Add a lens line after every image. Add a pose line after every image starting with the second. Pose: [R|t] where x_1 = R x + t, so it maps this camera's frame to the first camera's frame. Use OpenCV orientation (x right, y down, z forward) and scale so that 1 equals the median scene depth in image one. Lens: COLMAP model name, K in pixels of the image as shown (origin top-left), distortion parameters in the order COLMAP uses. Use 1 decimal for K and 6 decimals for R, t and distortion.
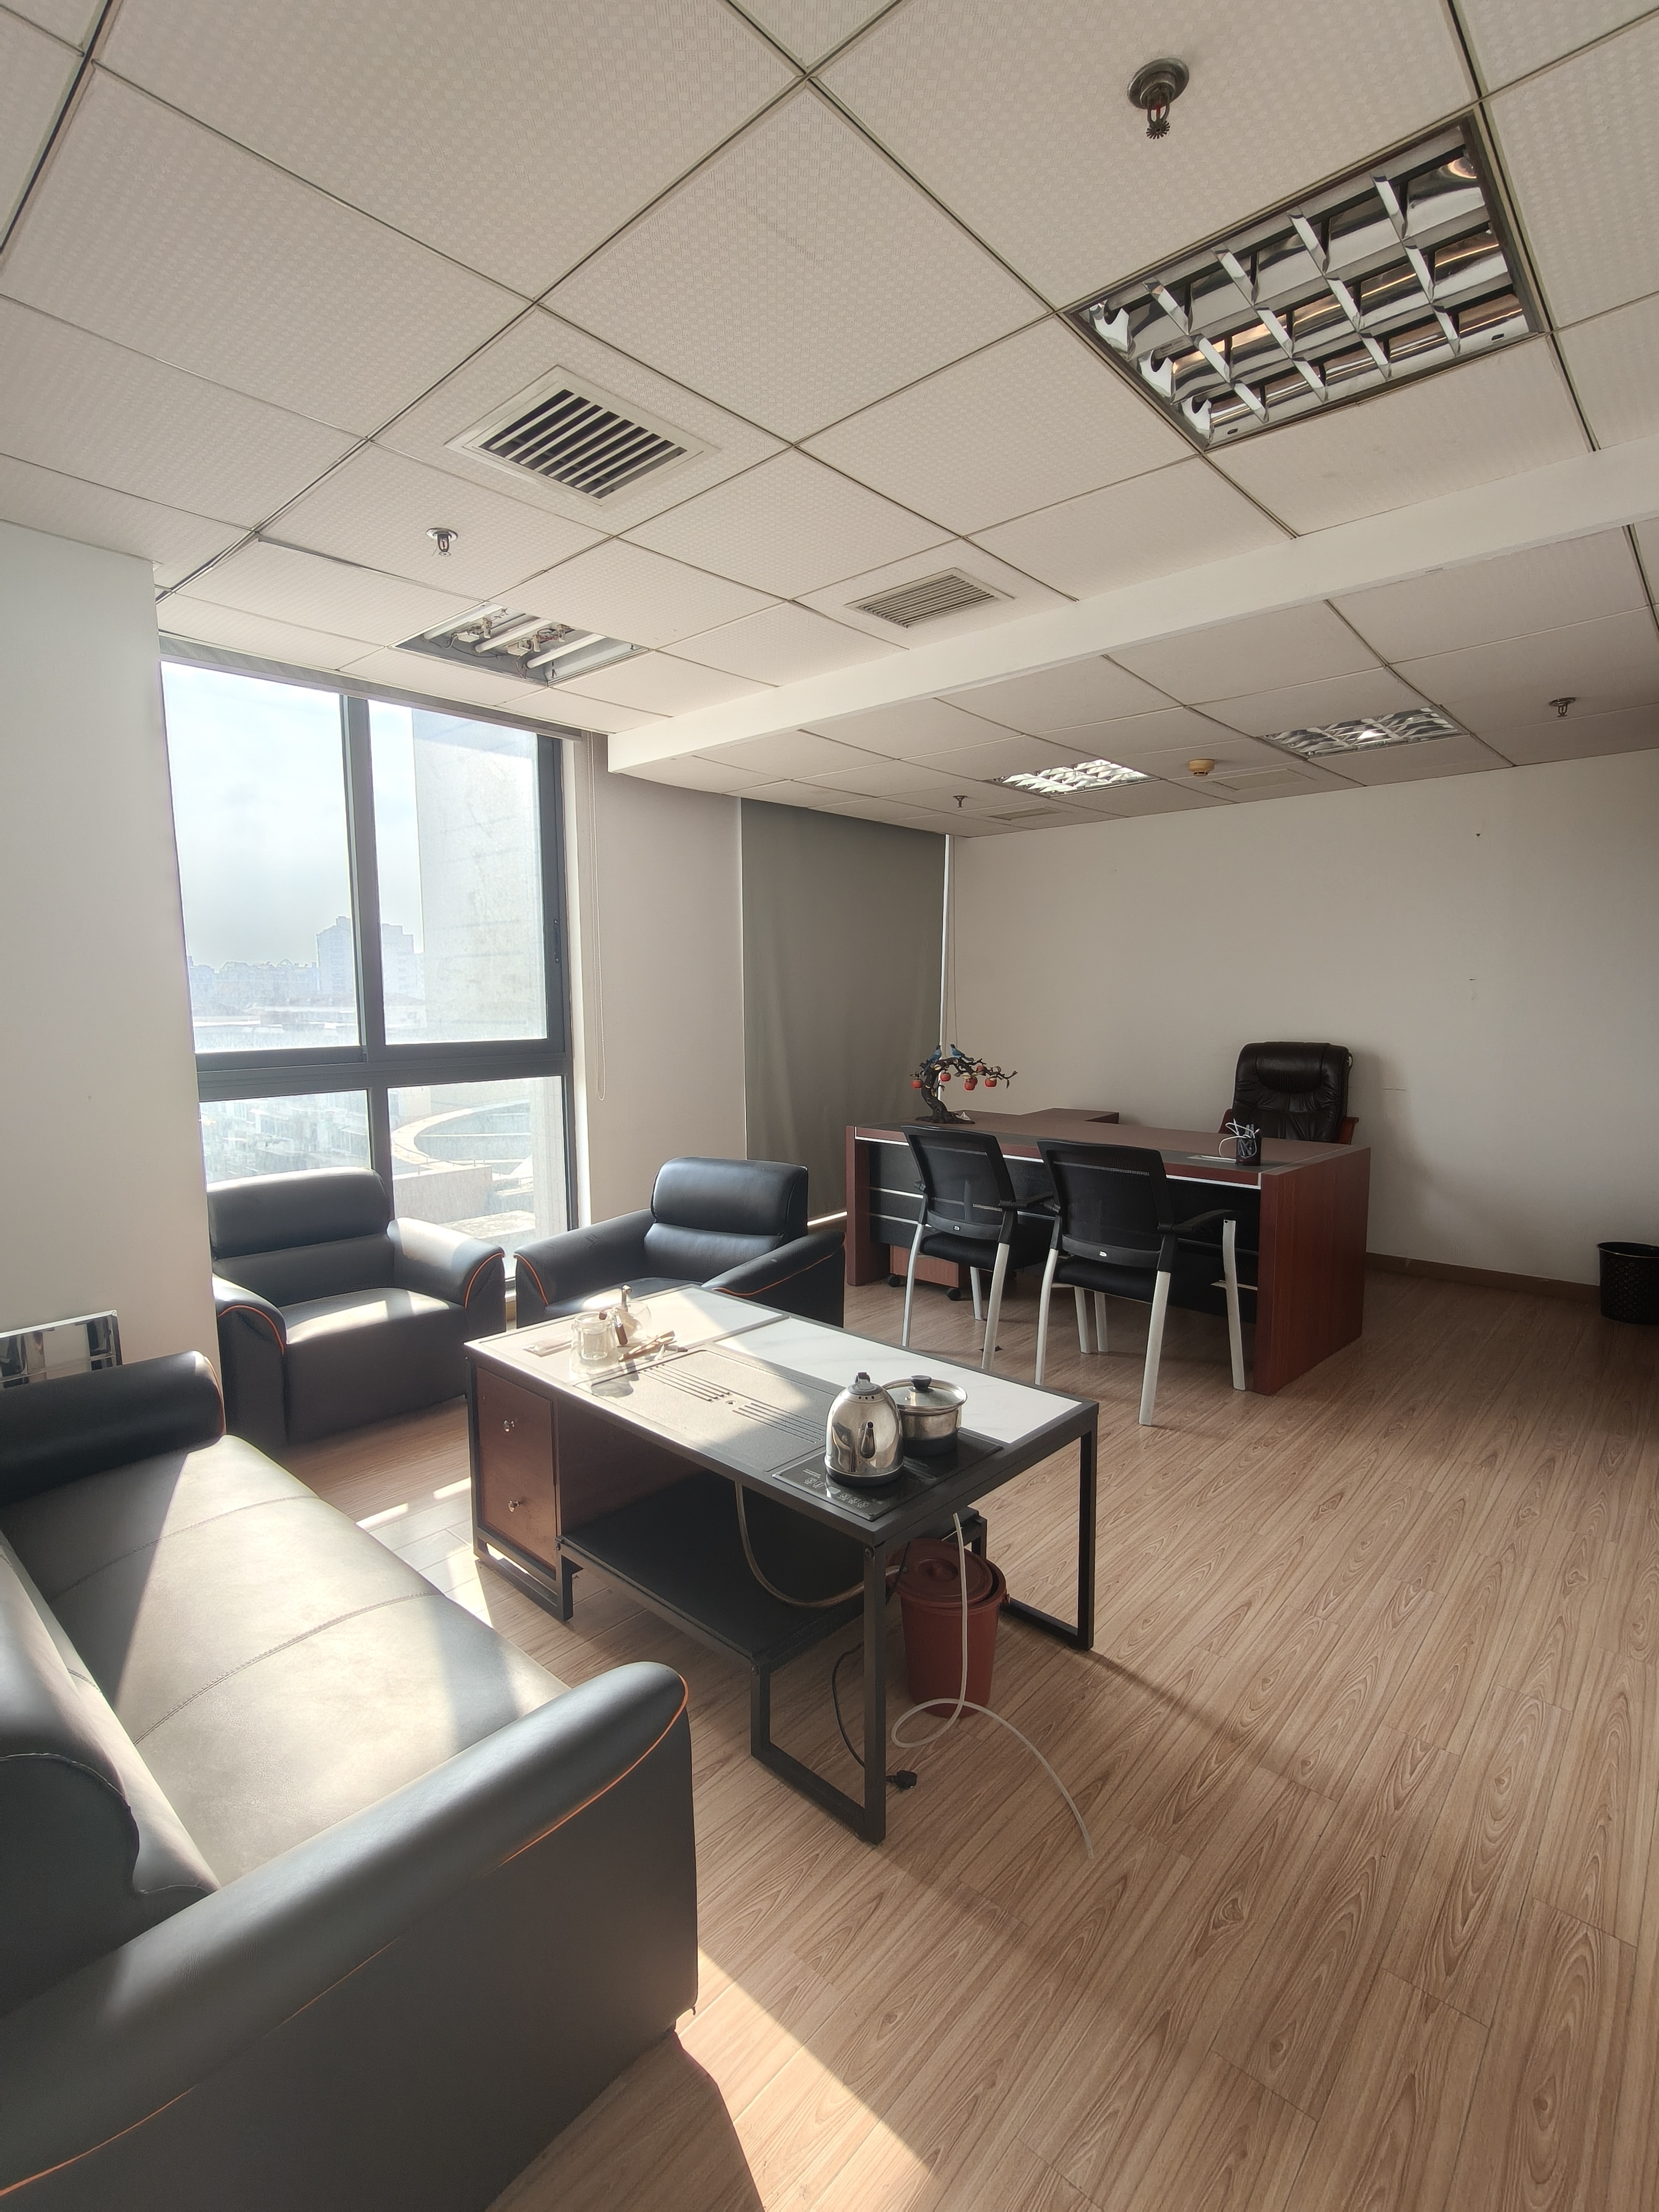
lens RADIAL K [[1044.3, 0, 824.5], [0, 1044.3, 1102.1], [0, 0, 1]] dist [-0.000412, -0.000024]
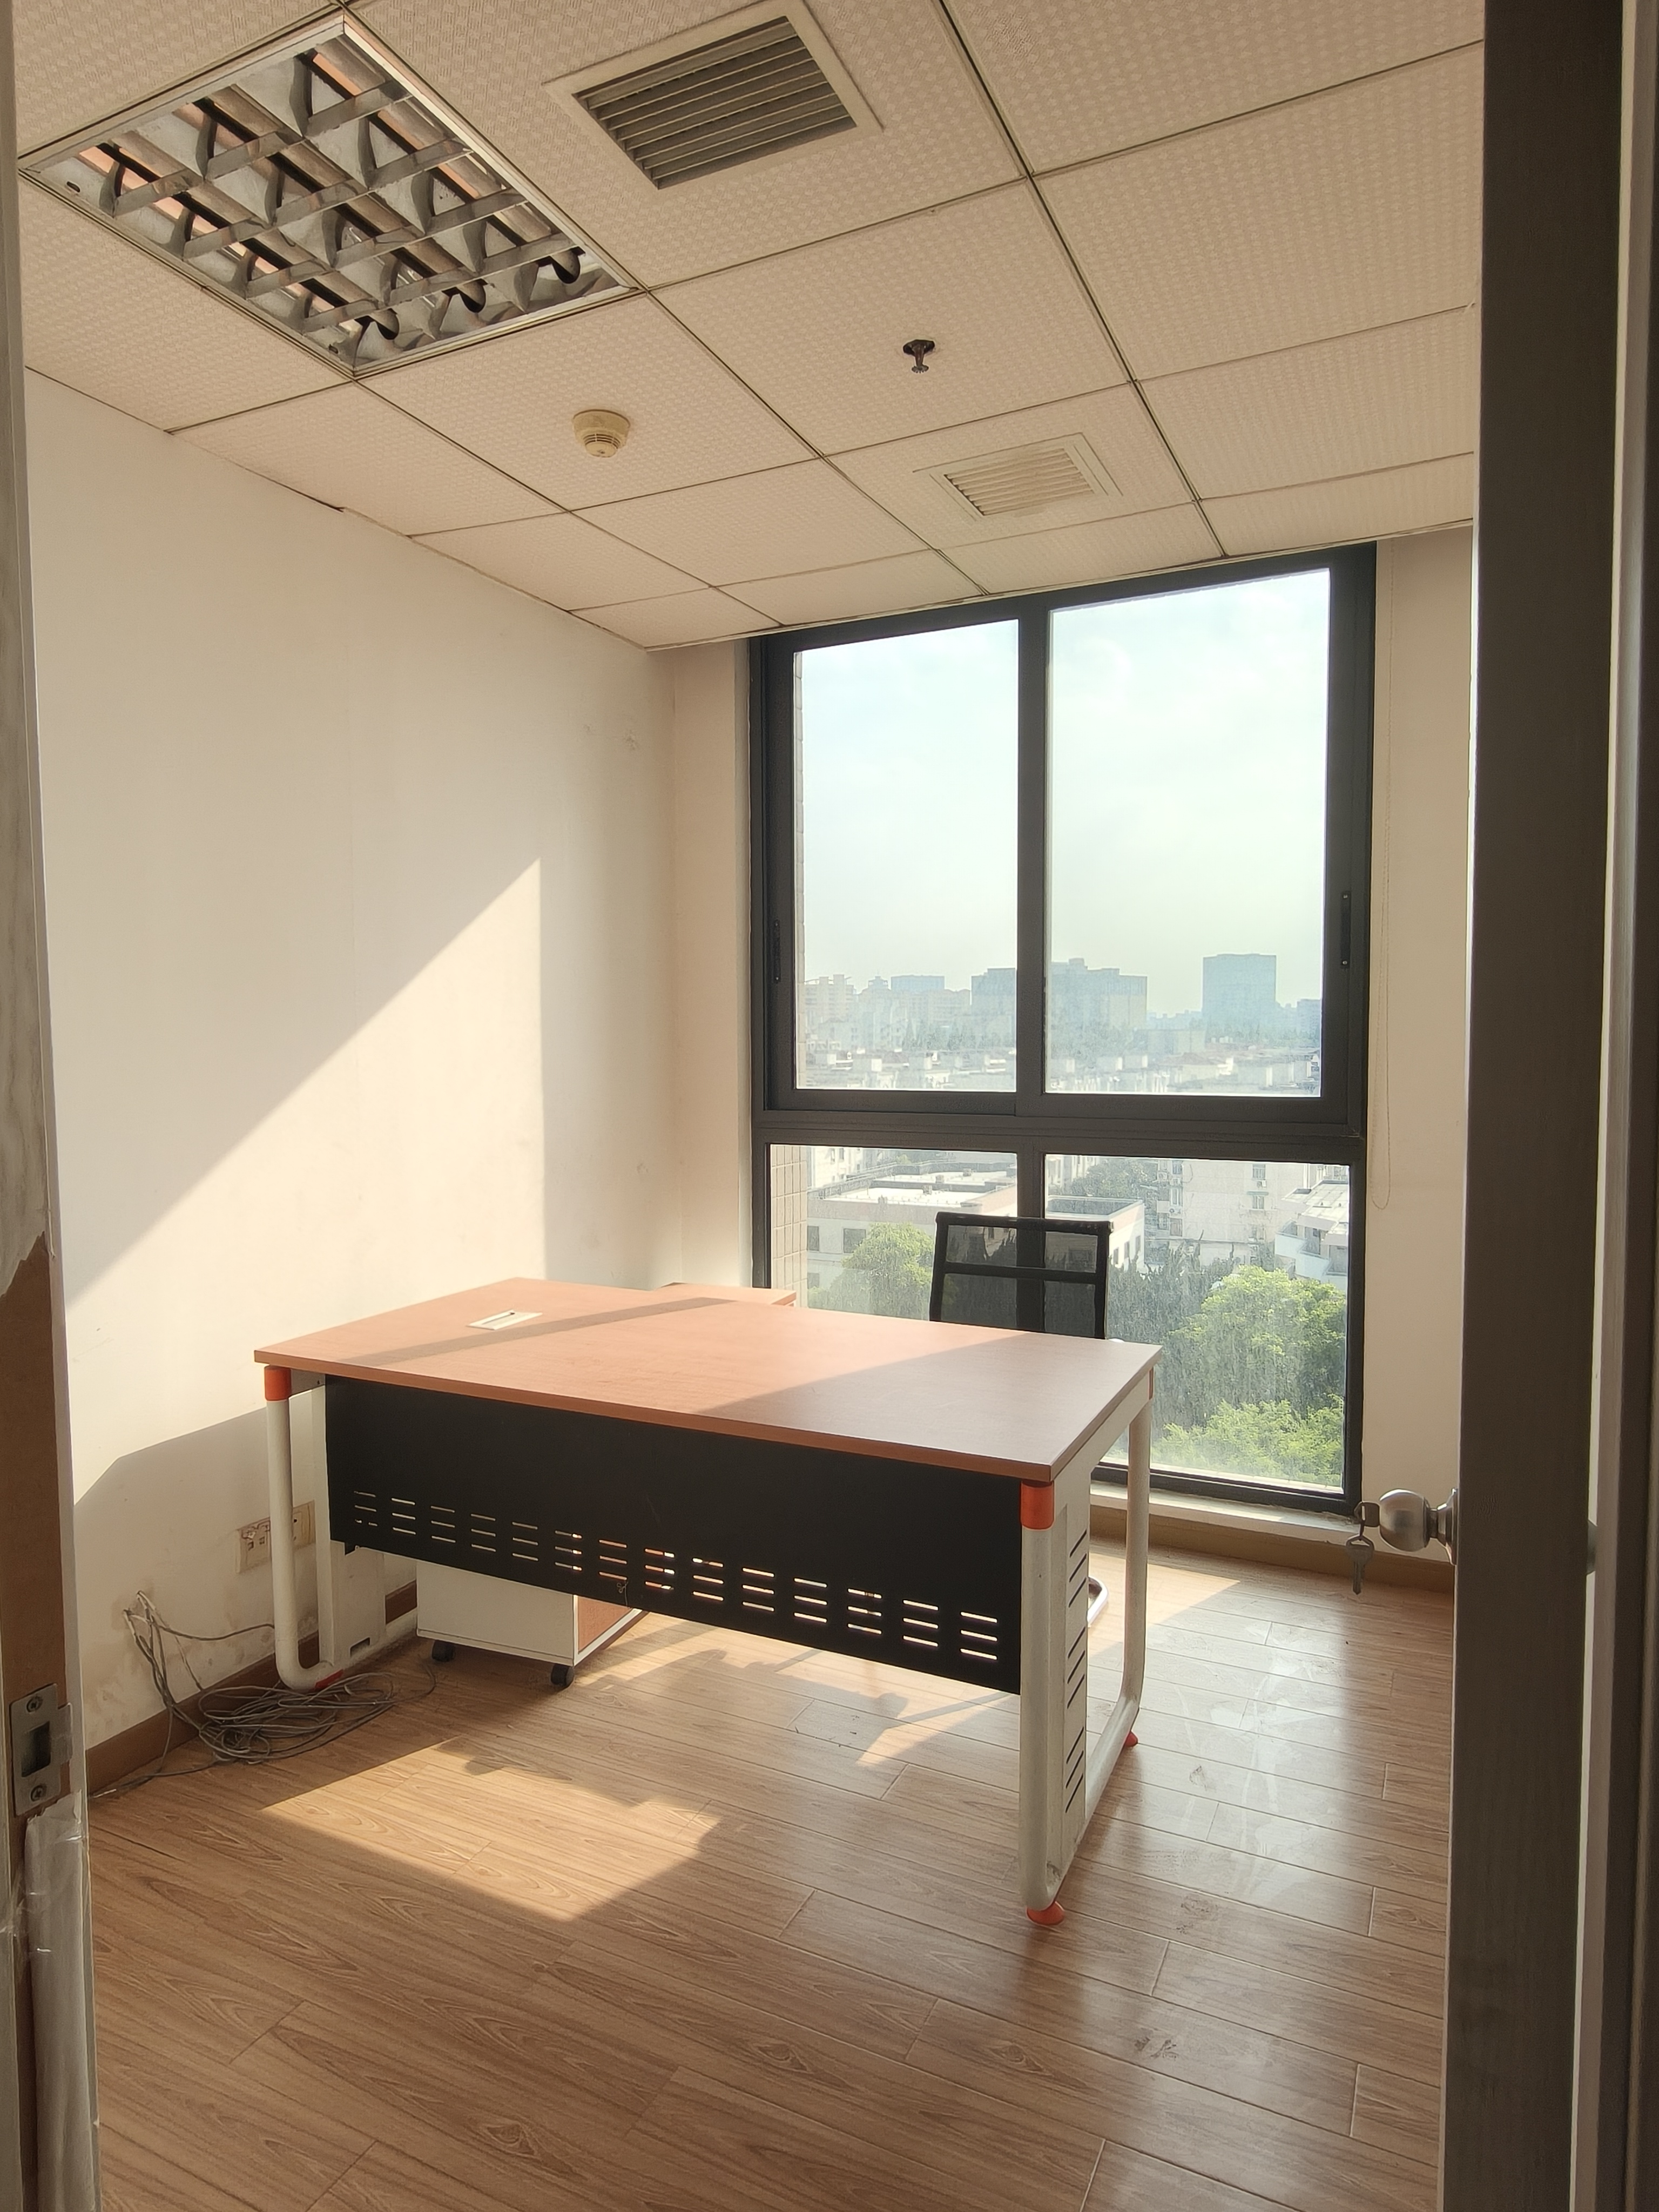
lens RADIAL K [[1291.9, 0, 825.7], [0, 1291.9, 1097.4], [0, 0, 1]] dist [0.003999, 0.000268]
pose [[0.267816, 0.053829, -0.961965, 0.385717], [-0.098150, 0.994768, 0.028339, -0.062003], [0.958458, 0.086827, 0.271699, 0.622098]]
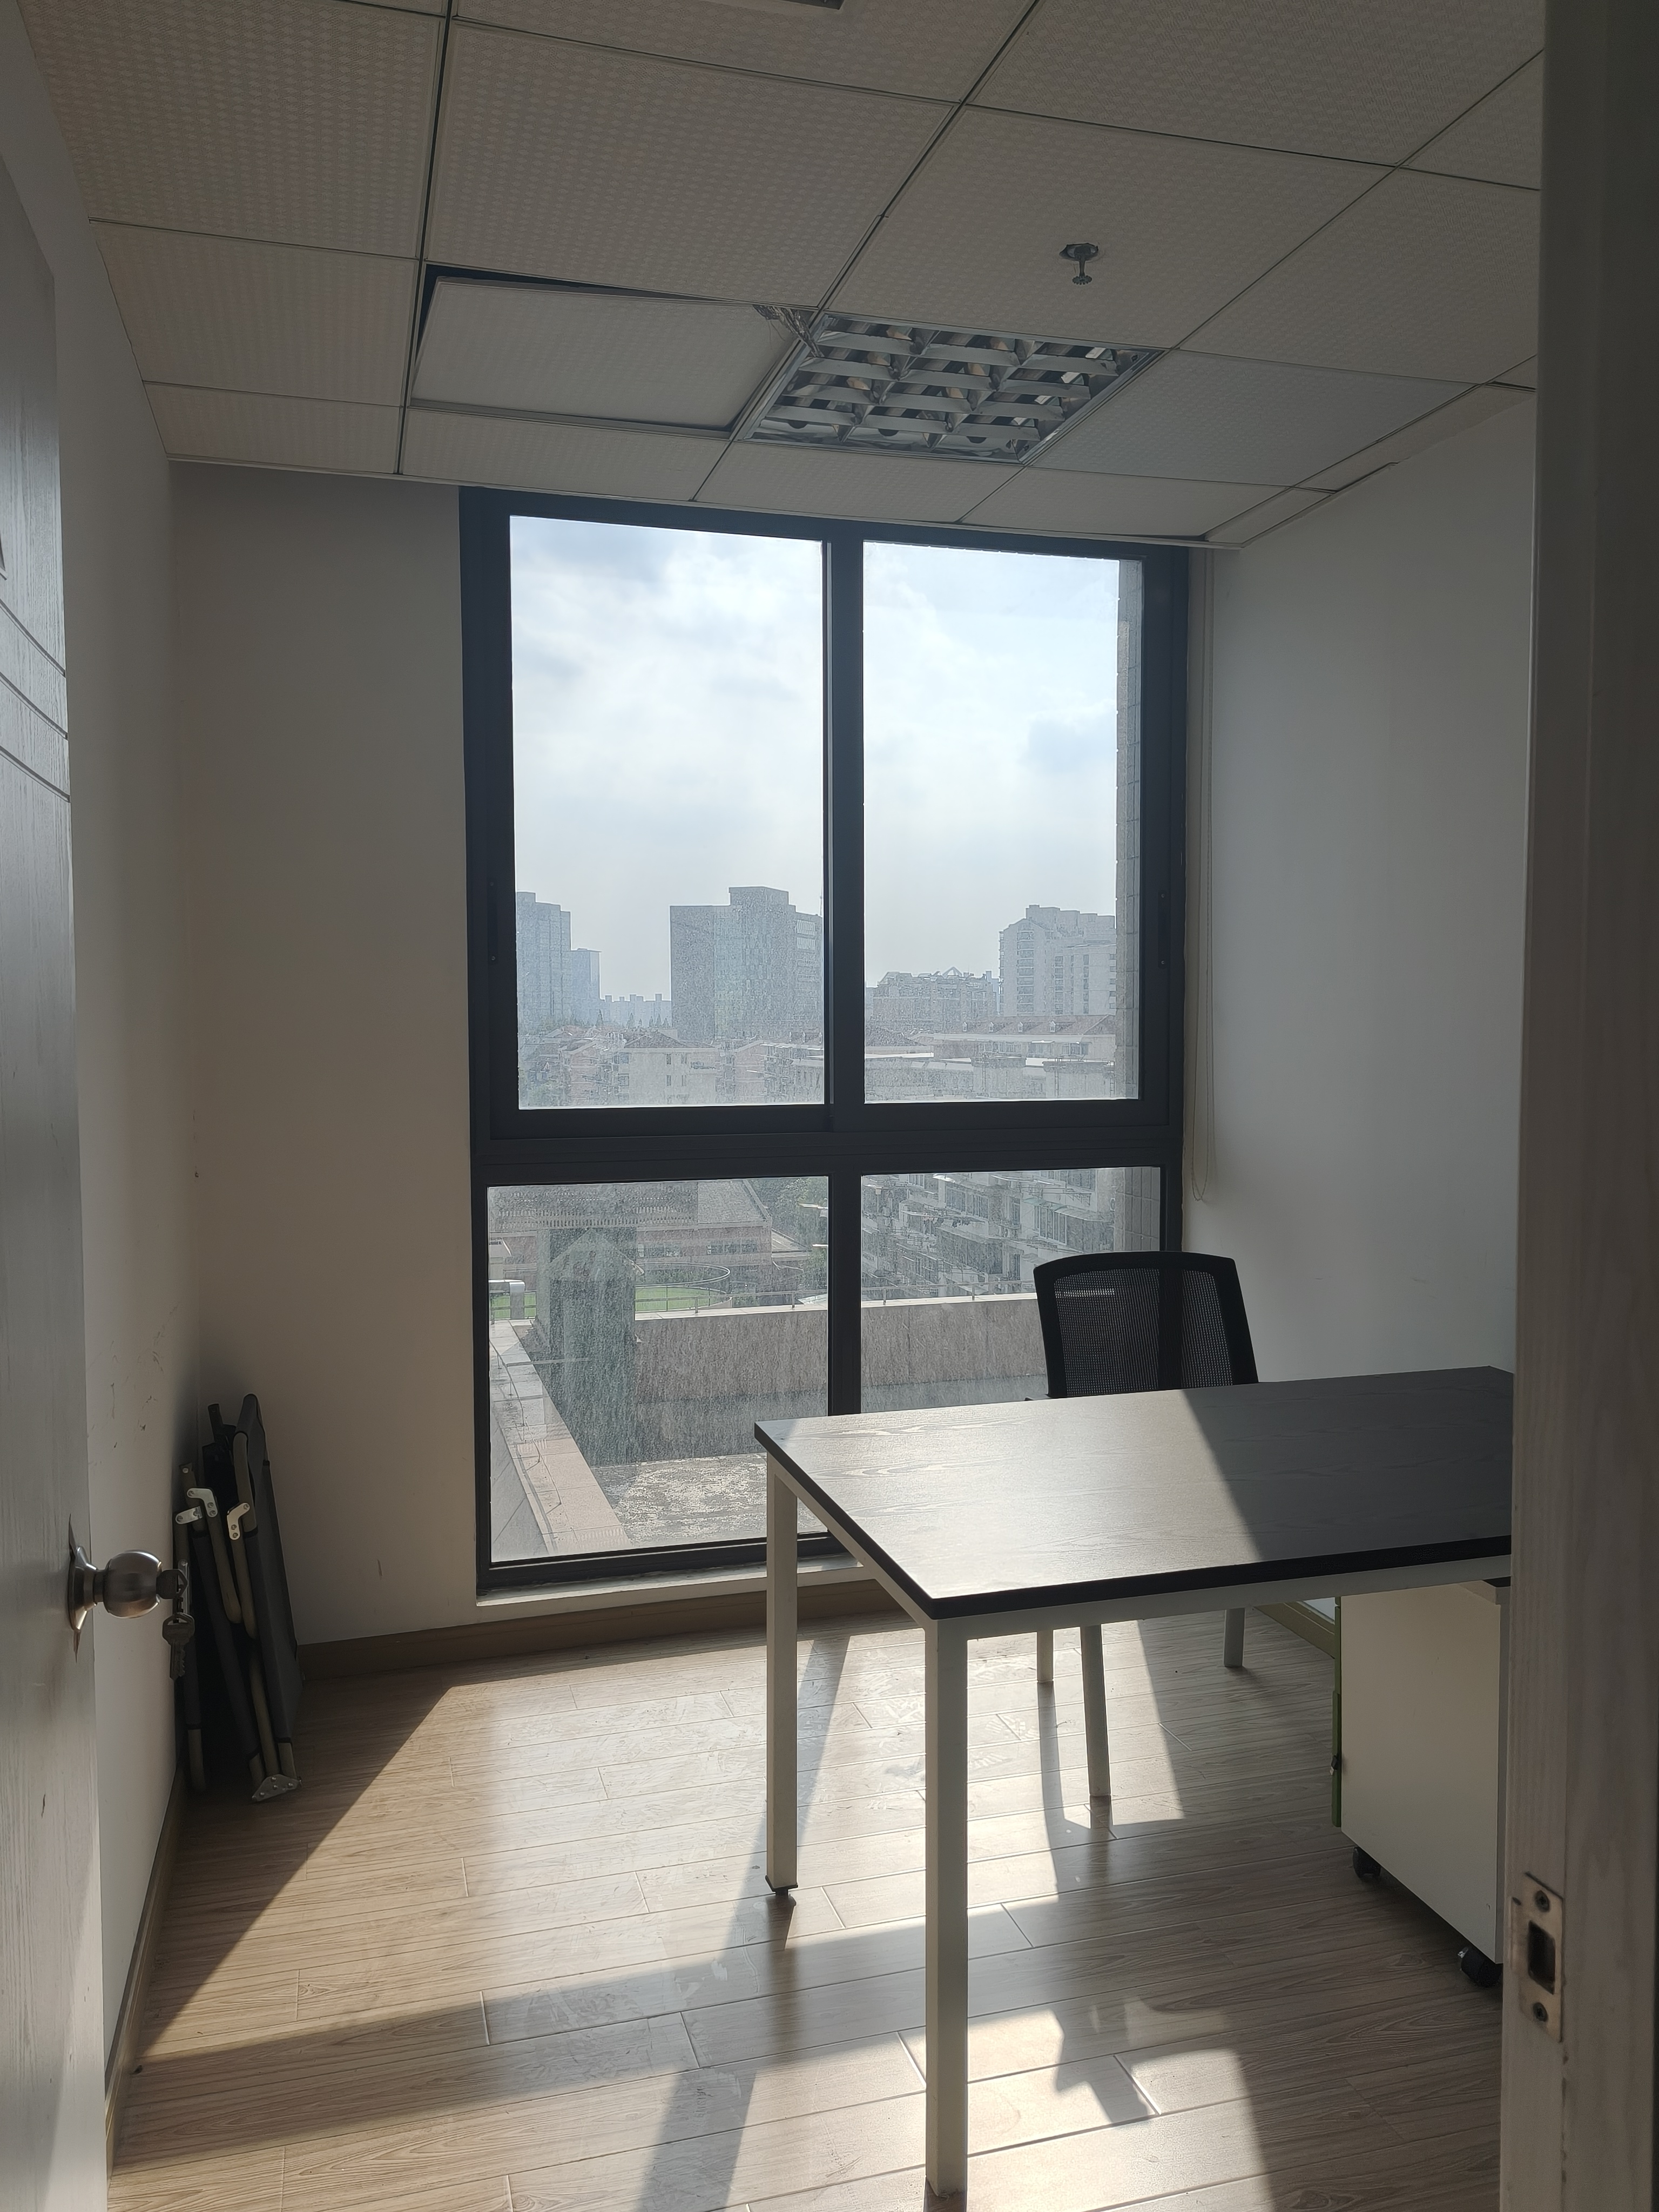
lens RADIAL K [[1648.8, 0, 836.9], [0, 1648.8, 1114.2], [0, 0, 1]] dist [0.003175, 0.000338]
pose [[0.848785, 0.034901, -0.527584, 0.071641], [-0.058324, 0.997910, -0.027818, -0.021483], [0.525511, 0.054382, 0.849047, 0.183067]]
